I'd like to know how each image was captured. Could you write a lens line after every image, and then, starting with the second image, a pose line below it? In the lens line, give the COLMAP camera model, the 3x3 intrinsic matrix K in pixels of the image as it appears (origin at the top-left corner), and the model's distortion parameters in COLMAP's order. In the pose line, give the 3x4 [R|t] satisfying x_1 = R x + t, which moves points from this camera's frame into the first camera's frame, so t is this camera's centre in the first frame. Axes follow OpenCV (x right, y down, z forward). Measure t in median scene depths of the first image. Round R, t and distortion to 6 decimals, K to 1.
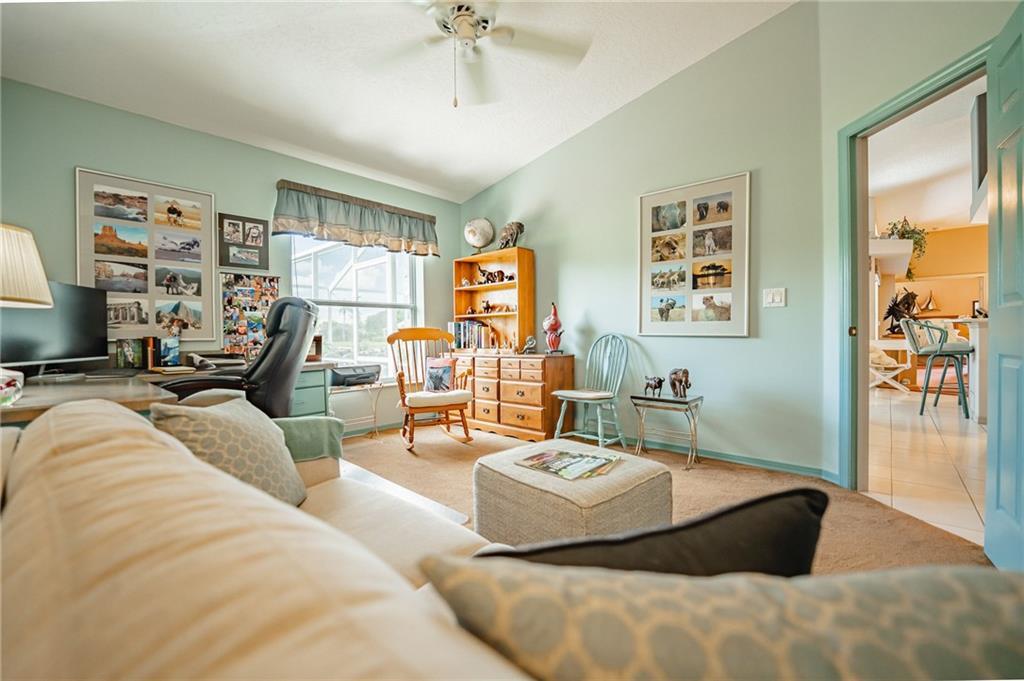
lens RADIAL K [[428.8, 0, 512.0], [0, 428.8, 340.5], [0, 0, 1]] dist [-0.027236, -0.000029]
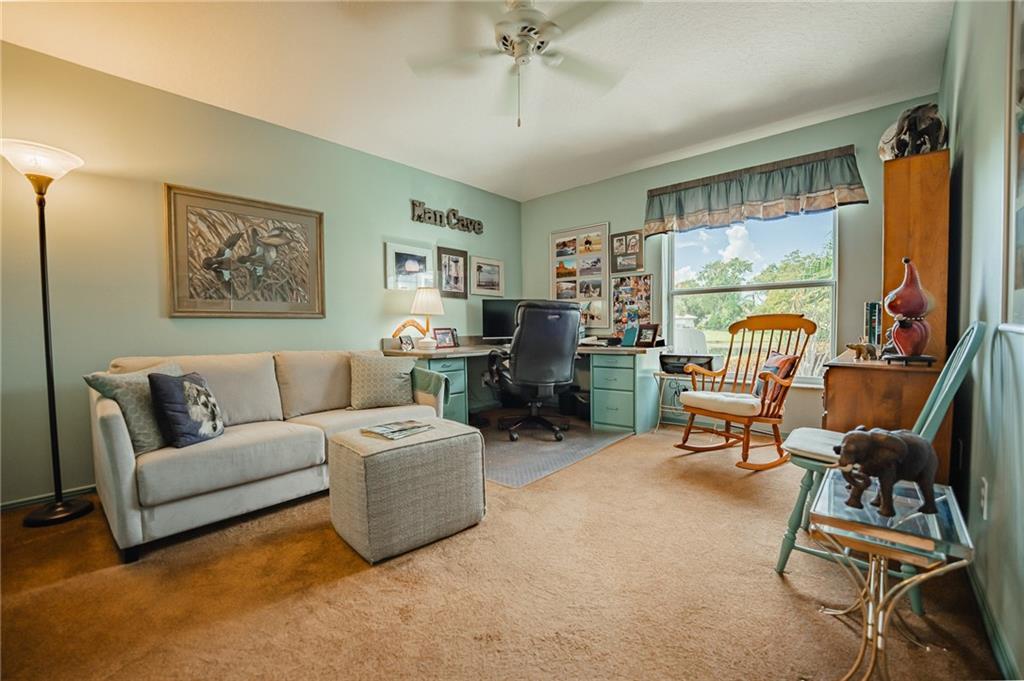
lens RADIAL K [[428.8, 0, 512.0], [0, 428.8, 340.5], [0, 0, 1]] dist [-0.027236, -0.000029]
pose [[-0.002047, 0.043474, -0.999052, 0.712878], [0.000725, 0.999054, 0.043473, -0.019484], [0.999998, -0.000635, -0.002076, 0.685360]]
